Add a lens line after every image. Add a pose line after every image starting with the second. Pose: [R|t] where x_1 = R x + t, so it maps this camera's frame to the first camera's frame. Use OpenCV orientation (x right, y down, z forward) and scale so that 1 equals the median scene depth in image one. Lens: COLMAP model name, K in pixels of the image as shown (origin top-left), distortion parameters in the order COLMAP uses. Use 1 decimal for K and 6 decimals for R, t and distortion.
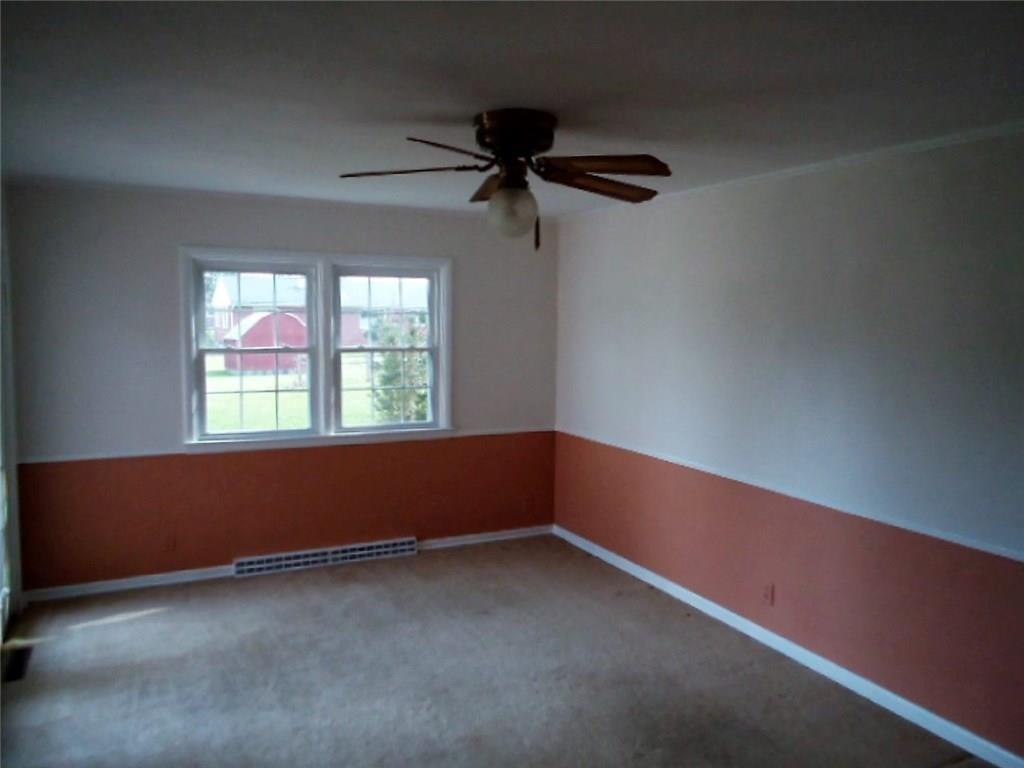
lens RADIAL K [[771.3, 0, 510.1], [0, 771.3, 387.2], [0, 0, 1]] dist [-0.006860, 0.001151]
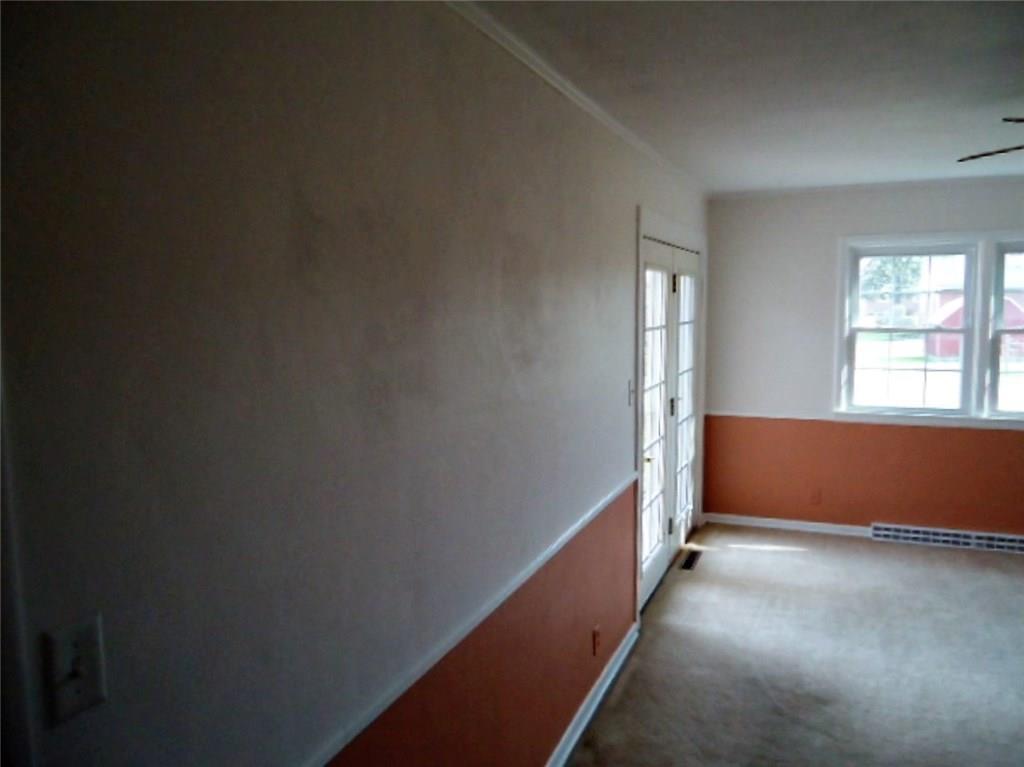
lens RADIAL K [[771.3, 0, 510.1], [0, 771.3, 386.7], [0, 0, 1]] dist [-0.006860, 0.001151]
pose [[0.642552, 0.061399, -0.763778, 0.137322], [-0.049314, 0.998032, 0.038743, 0.016352], [0.764654, 0.012771, 0.644315, -0.094974]]
